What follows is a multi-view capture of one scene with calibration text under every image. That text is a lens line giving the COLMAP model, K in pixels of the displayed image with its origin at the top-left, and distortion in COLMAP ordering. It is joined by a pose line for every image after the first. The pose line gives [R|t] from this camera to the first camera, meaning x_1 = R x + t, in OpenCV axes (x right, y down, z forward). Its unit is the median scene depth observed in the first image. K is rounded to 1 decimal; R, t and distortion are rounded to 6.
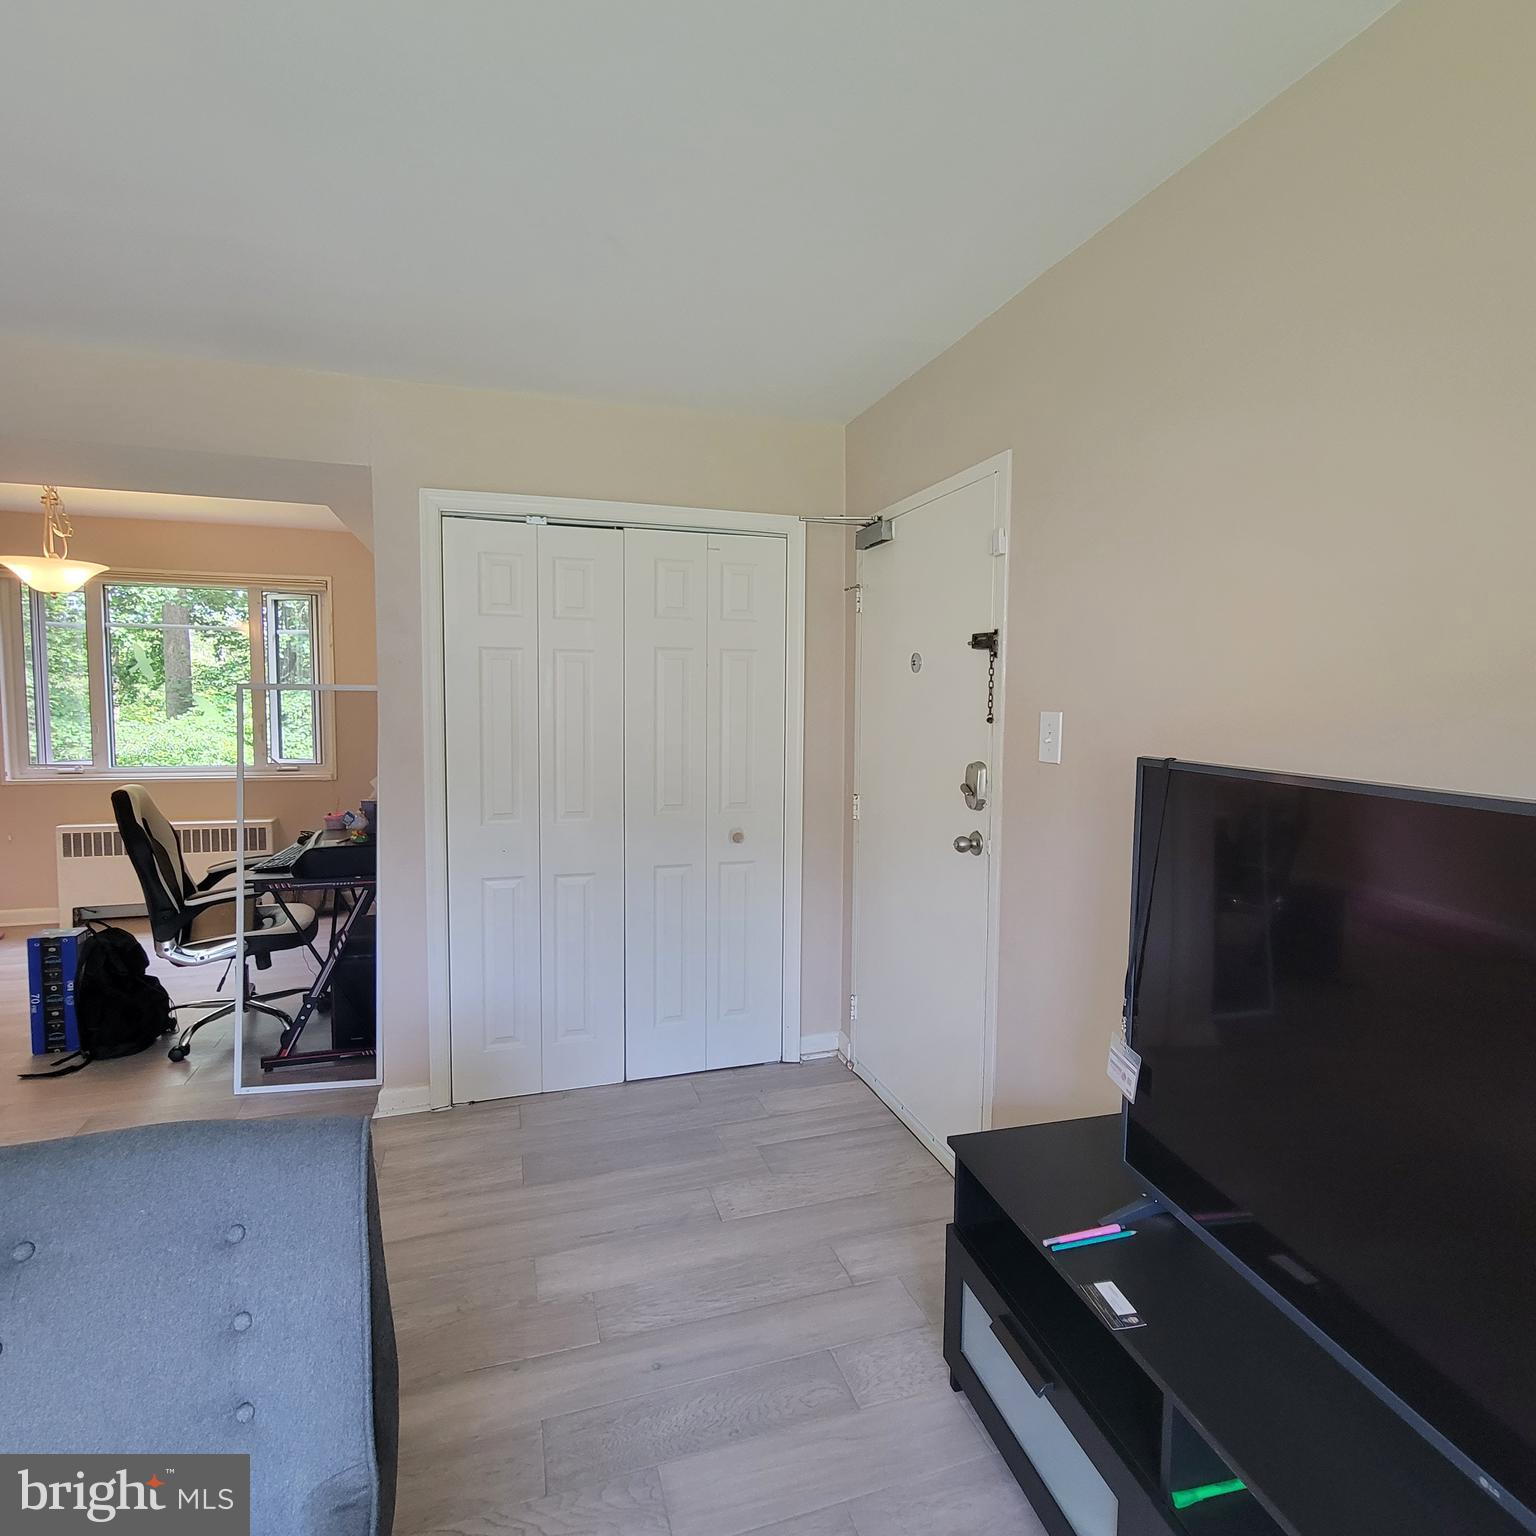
lens RADIAL K [[838.6, 0, 763.7], [0, 838.6, 759.0], [0, 0, 1]] dist [0.004222, -0.003987]
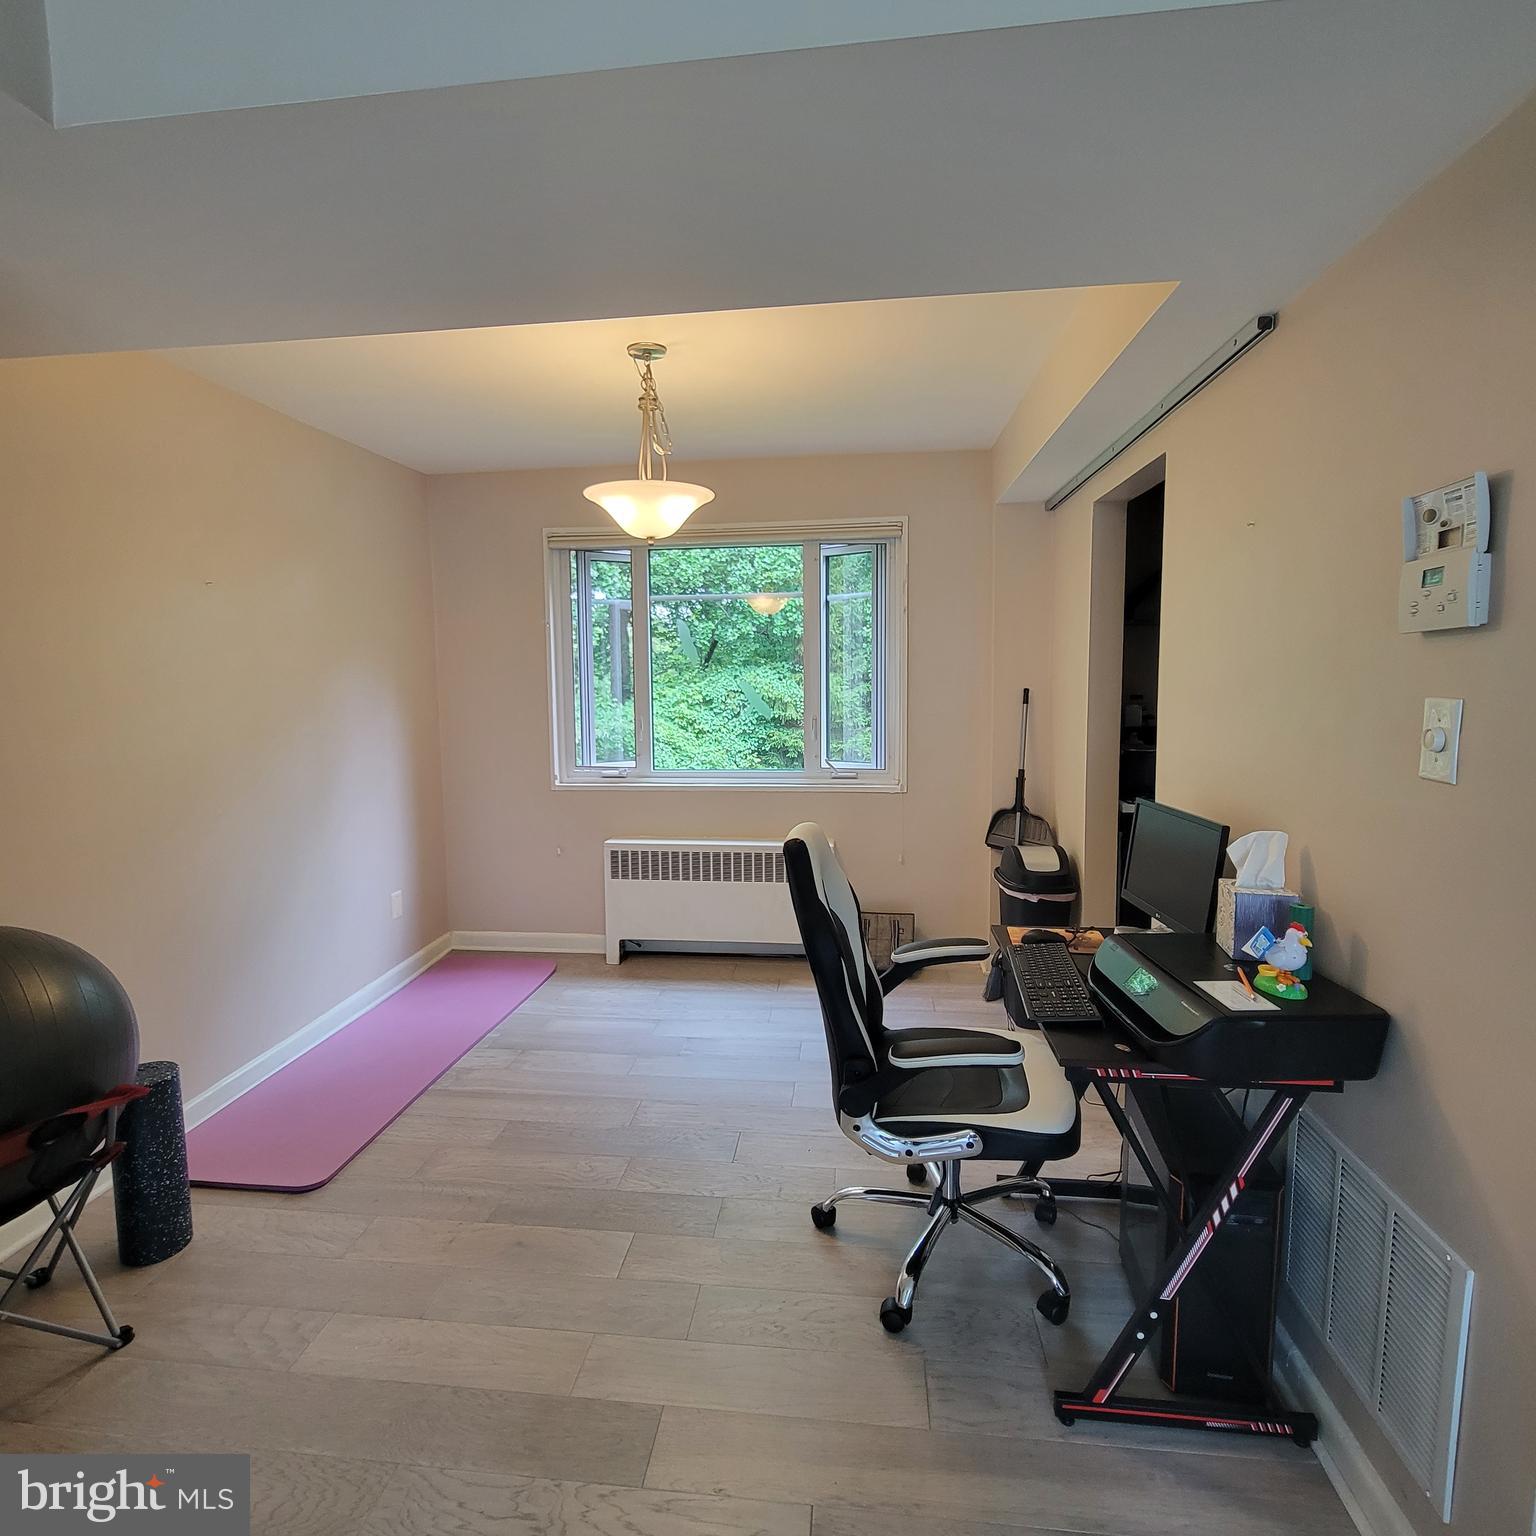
lens RADIAL K [[838.6, 0, 765.2], [0, 838.6, 761.6], [0, 0, 1]] dist [0.004222, -0.003987]
pose [[0.912842, 0.018951, -0.407873, -0.348338], [-0.008272, 0.999576, 0.027929, -0.023892], [0.408229, -0.022121, 0.912611, 0.295620]]
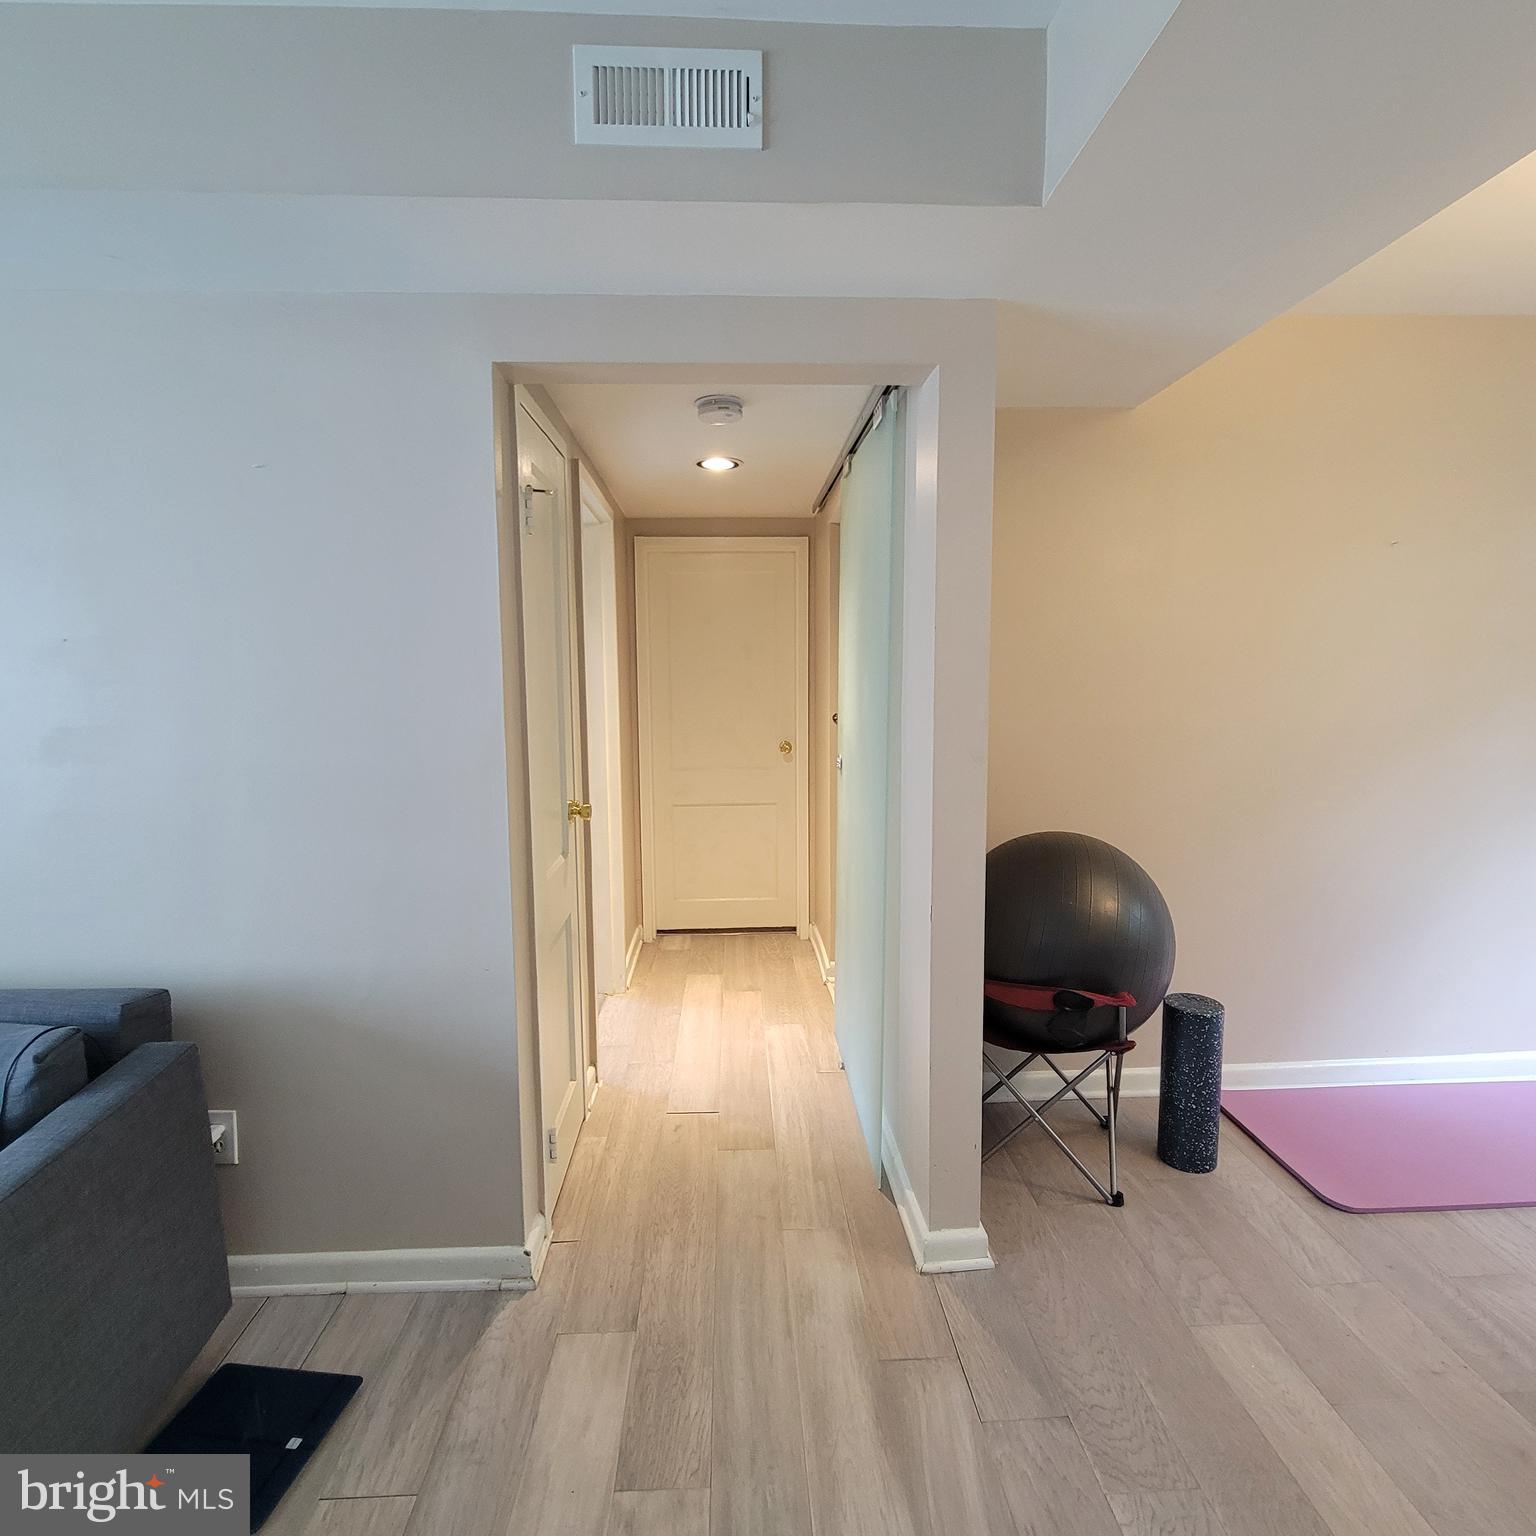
lens RADIAL K [[838.6, 0, 765.2], [0, 838.6, 763.3], [0, 0, 1]] dist [0.004222, -0.003987]
pose [[-0.257317, 0.101138, -0.961020, -0.303279], [-0.063220, 0.990615, 0.121180, -0.027661], [0.964257, 0.091937, -0.248508, 0.419292]]
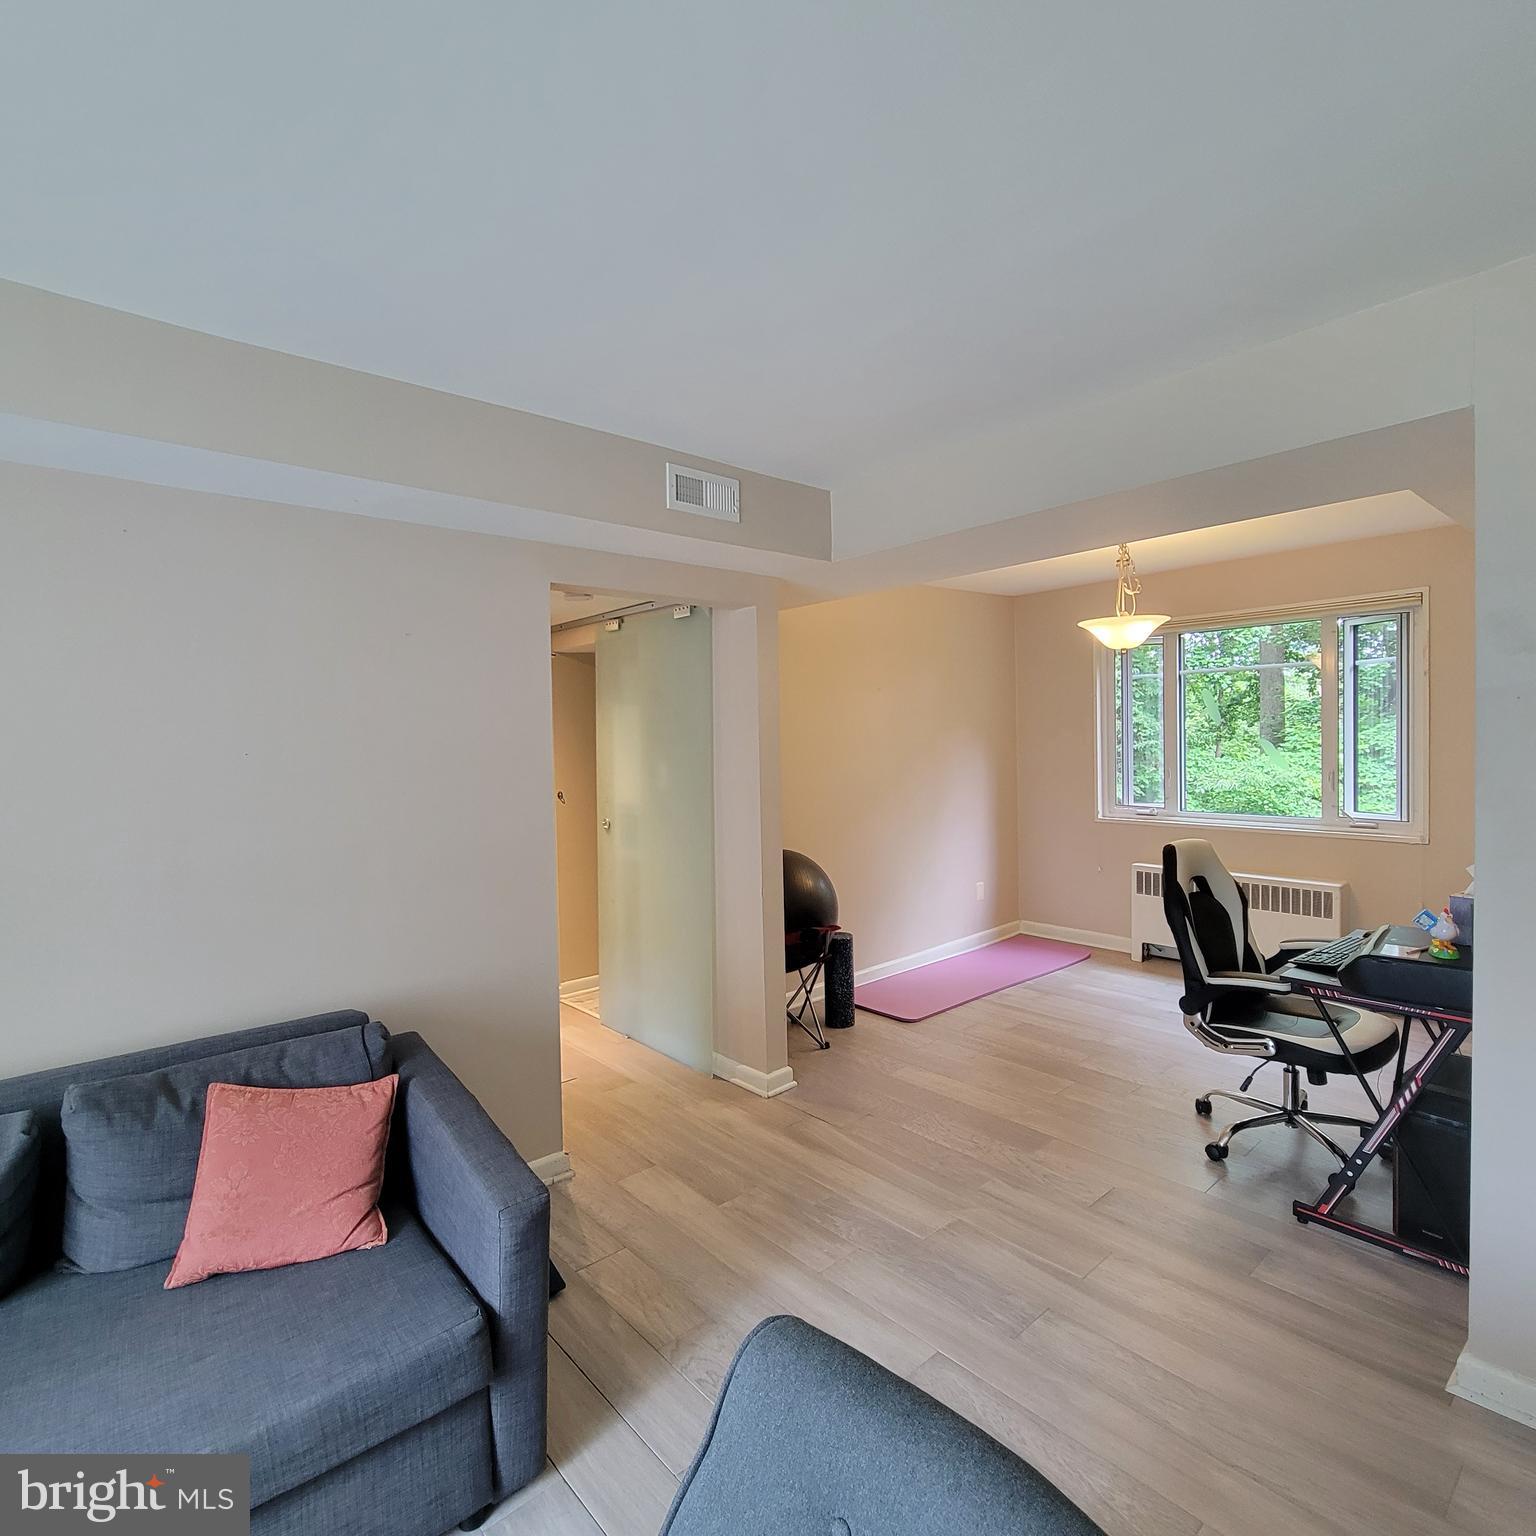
lens RADIAL K [[838.6, 0, 762.7], [0, 838.6, 759.9], [0, 0, 1]] dist [0.004222, -0.003987]
pose [[0.401104, 0.005800, -0.916014, -0.045151], [-0.040600, 0.999110, -0.011451, -0.020941], [0.915132, 0.041783, 0.400983, 0.124493]]
